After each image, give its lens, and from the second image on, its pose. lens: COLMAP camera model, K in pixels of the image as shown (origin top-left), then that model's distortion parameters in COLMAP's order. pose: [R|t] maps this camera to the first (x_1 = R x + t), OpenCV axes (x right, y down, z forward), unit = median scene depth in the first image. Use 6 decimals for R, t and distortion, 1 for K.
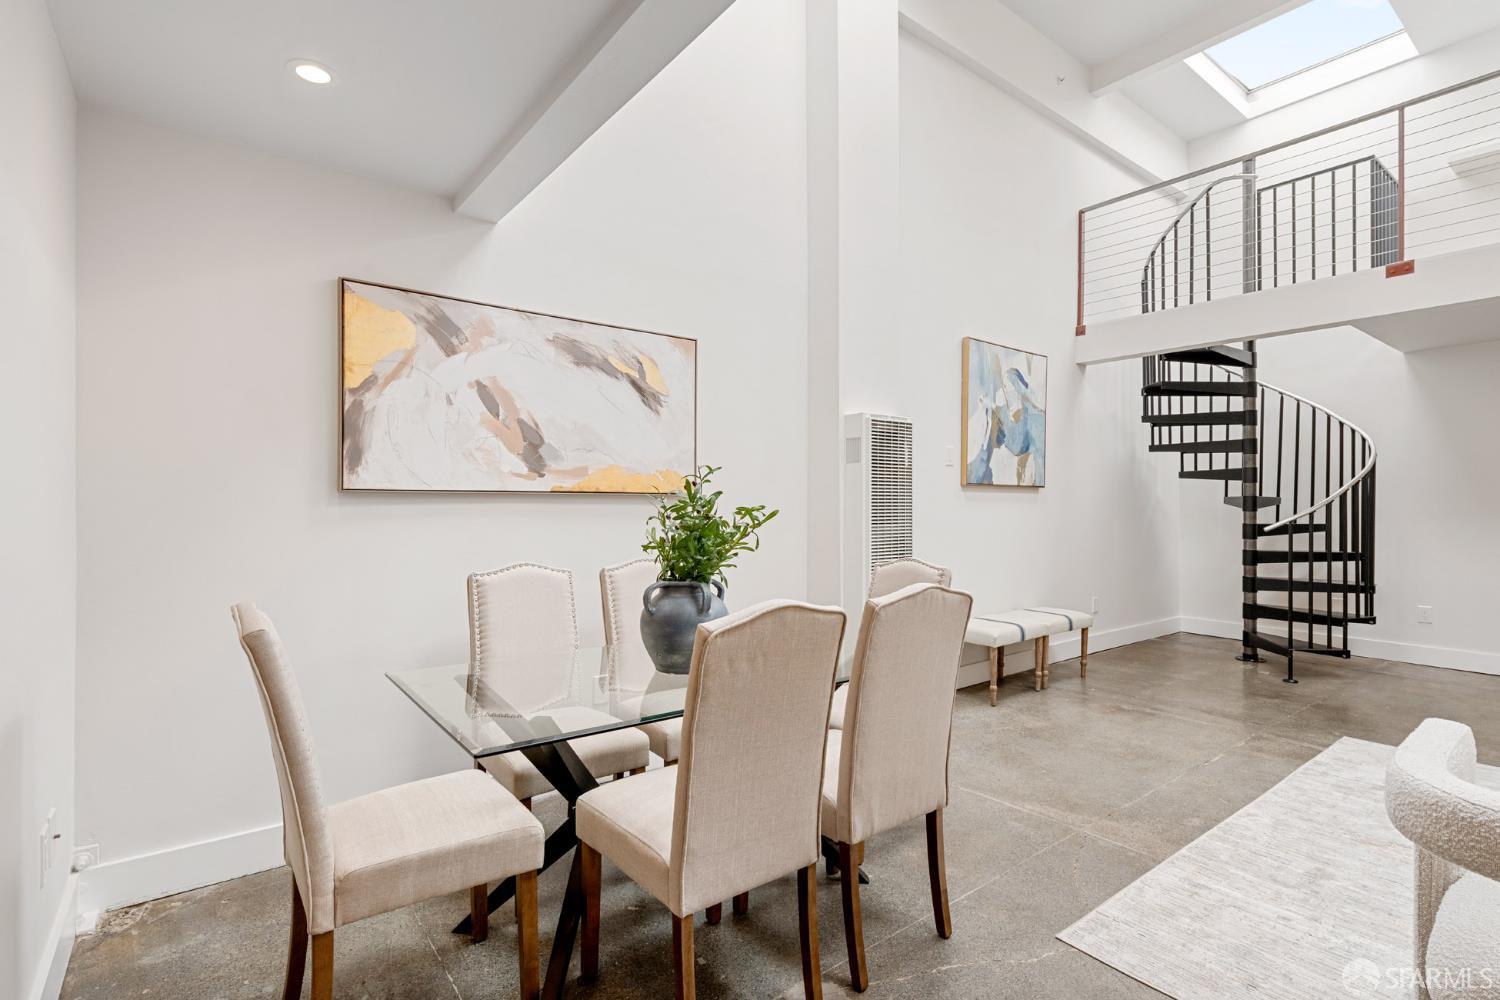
lens RADIAL K [[722.9, 0, 756.2], [0, 722.9, 496.0], [0, 0, 1]] dist [-0.000353, -0.000612]
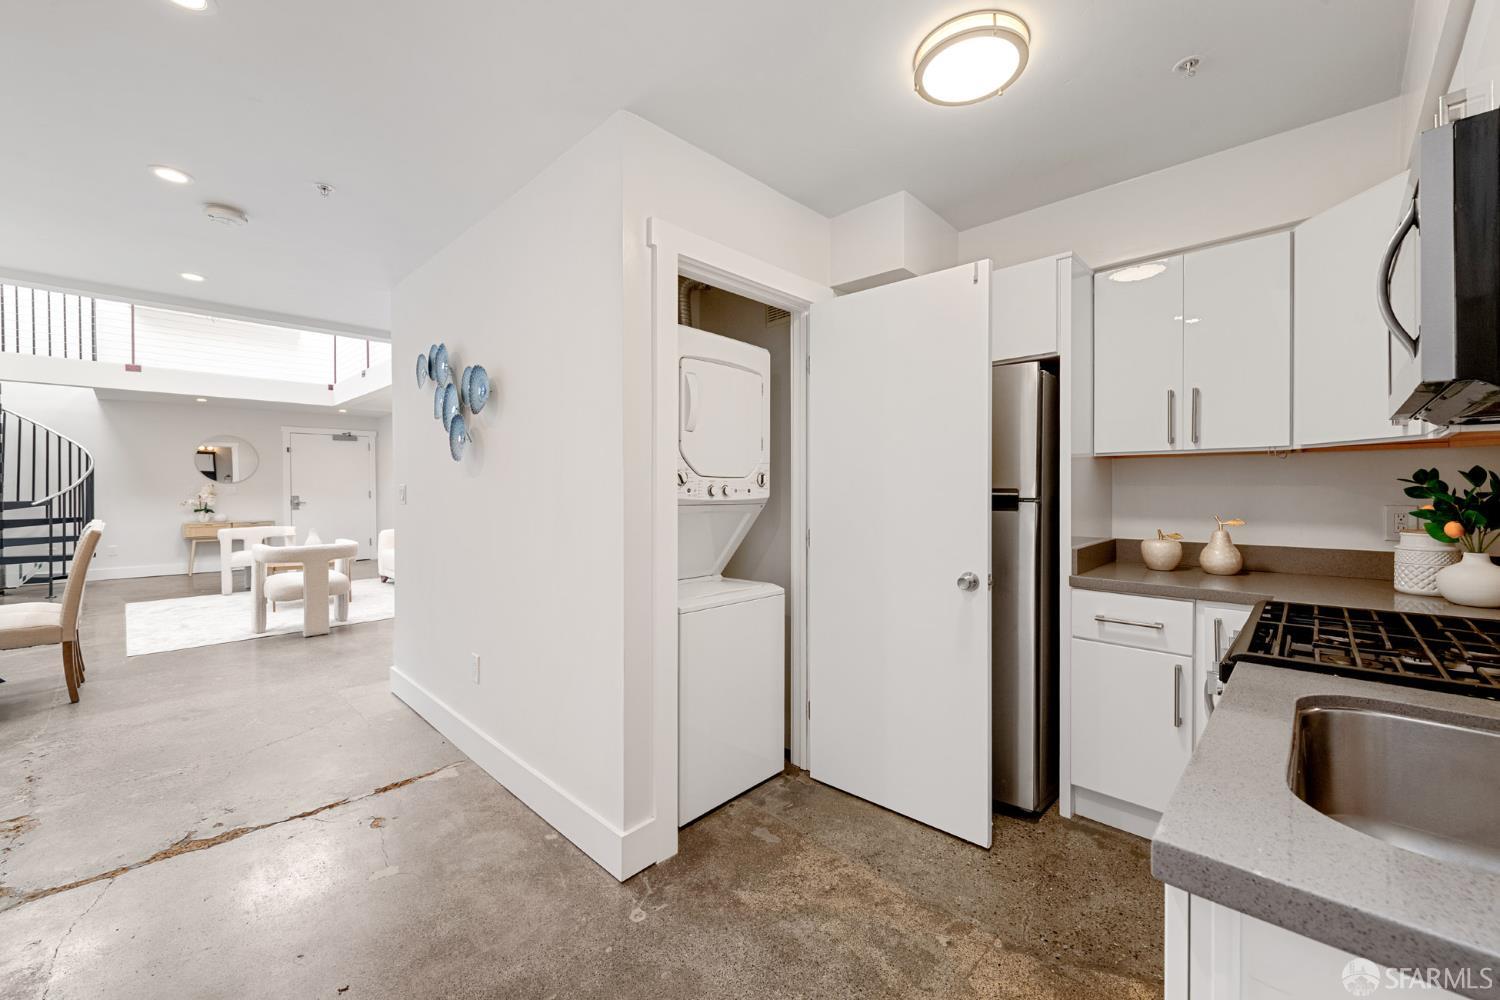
lens RADIAL K [[595.8, 0, 753.6], [0, 595.8, 489.0], [0, 0, 1]] dist [0.000376, 0.000053]
pose [[-0.144293, -0.006522, 0.989514, -0.833994], [-0.004699, 0.999972, 0.005905, -0.002650], [-0.989524, -0.003798, -0.144319, -0.380243]]
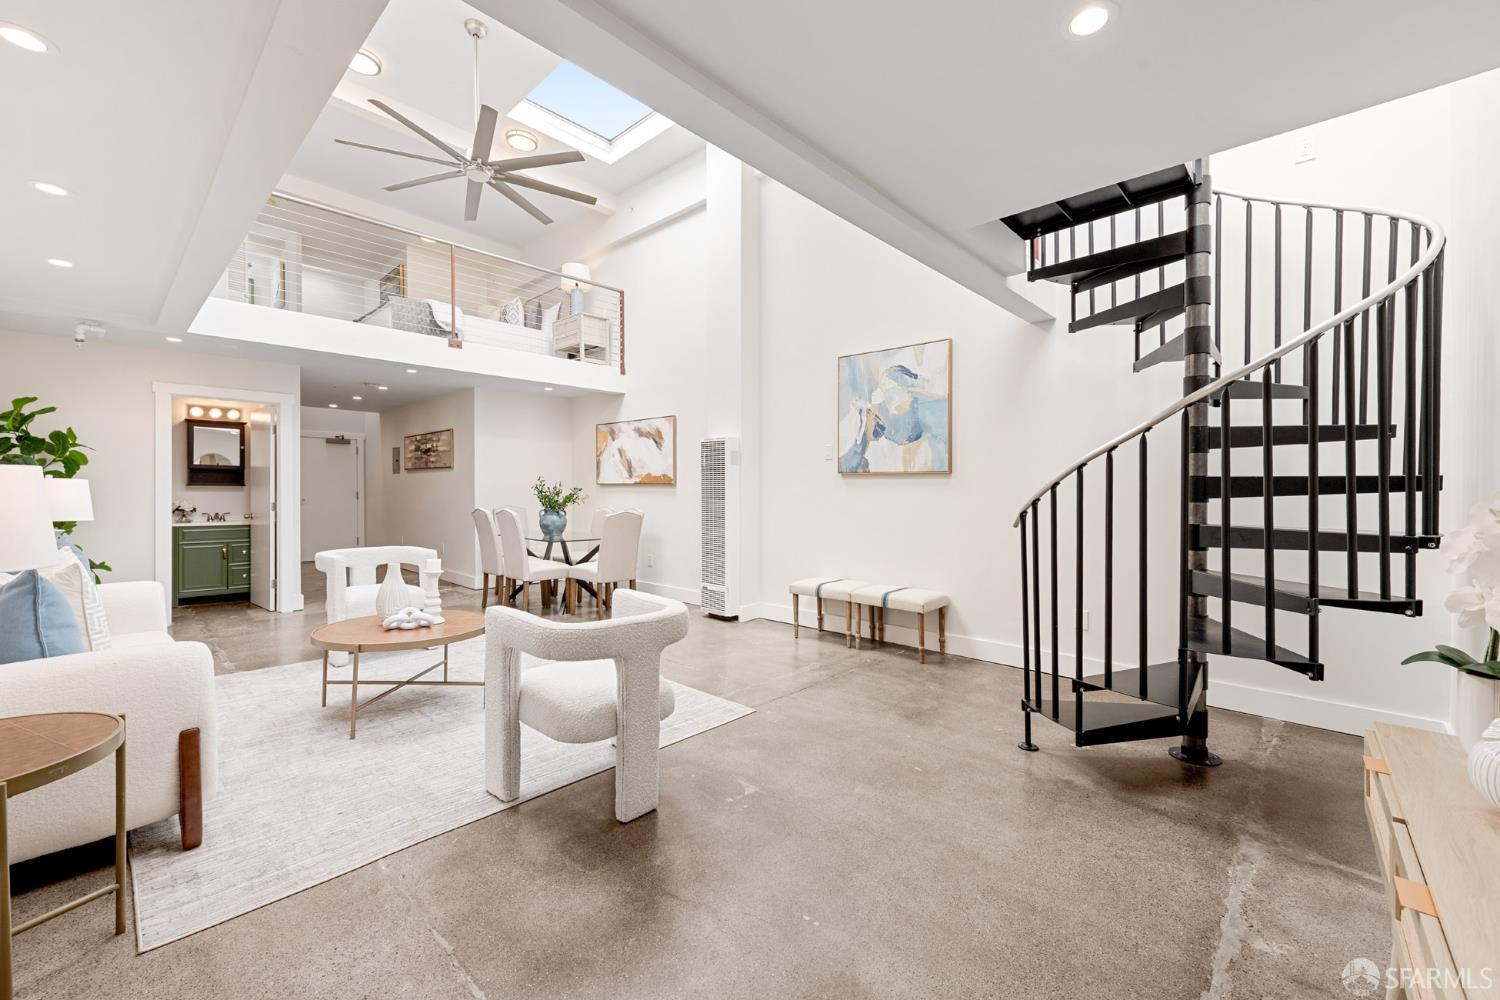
lens RADIAL K [[595.8, 0, 753.6], [0, 595.8, 489.0], [0, 0, 1]] dist [0.000376, 0.000053]
pose [[0.157443, 0.000925, -0.987528, 1.225642], [0.005597, 0.999983, 0.001829, 0.008224], [0.987512, -0.005815, 0.157435, 0.644683]]
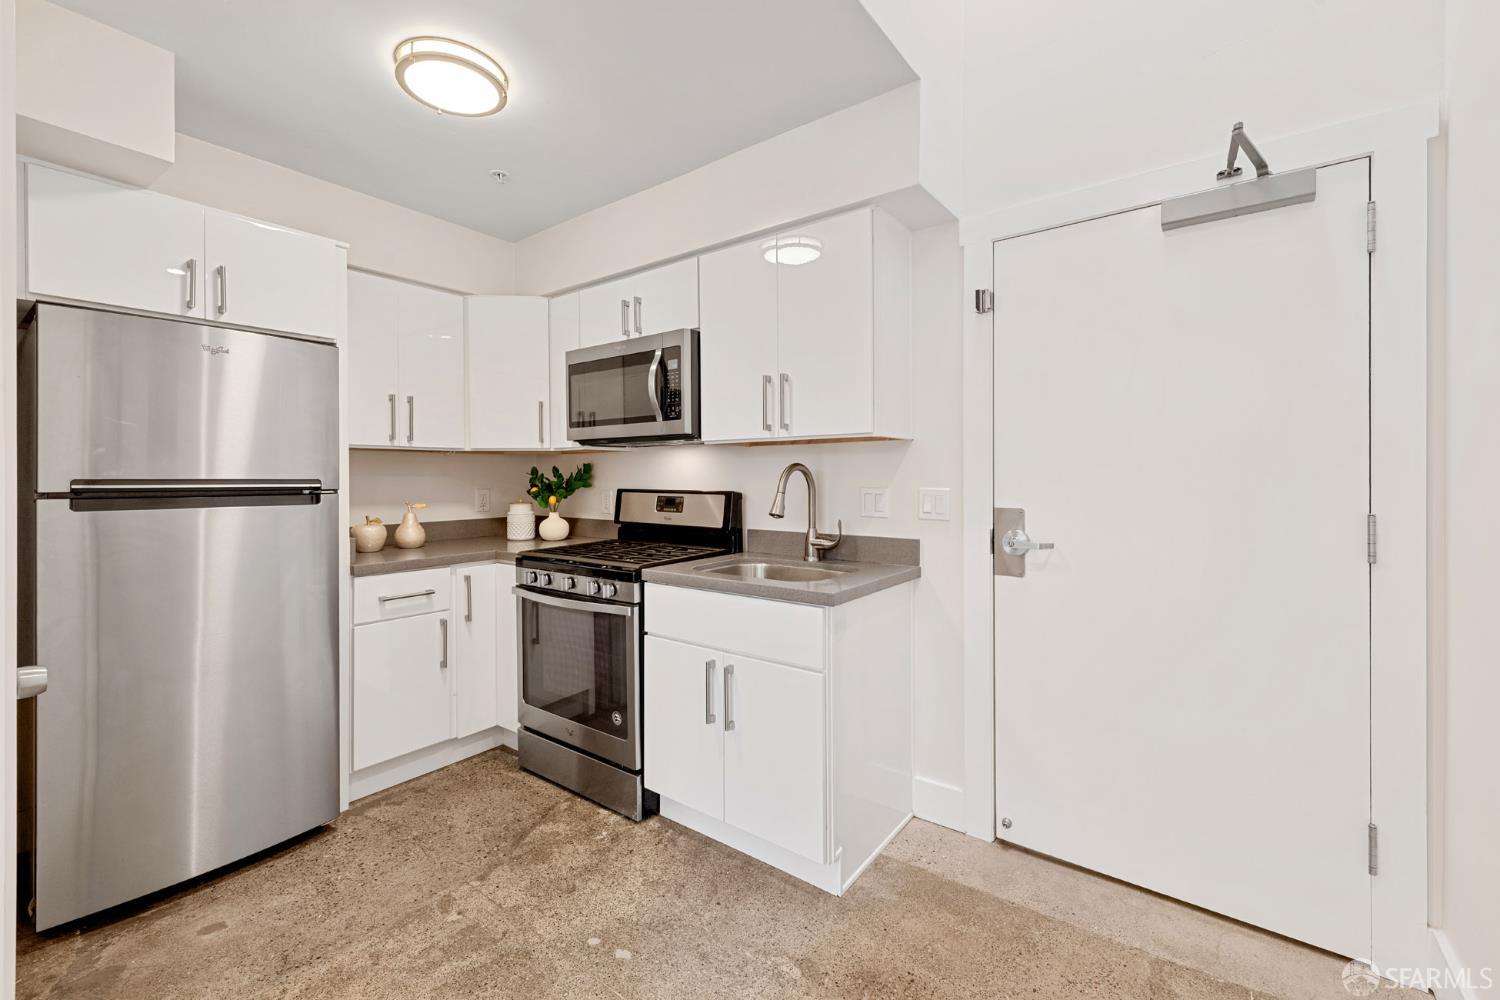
lens RADIAL K [[638.7, 0, 750.4], [0, 638.7, 475.9], [0, 0, 1]] dist [0.031592, -0.014105]
pose [[-0.964667, 0.000029, -0.263472, -0.587817], [0.000802, 0.999996, -0.002826, -0.002581], [0.263471, -0.002937, -0.964663, -0.127182]]
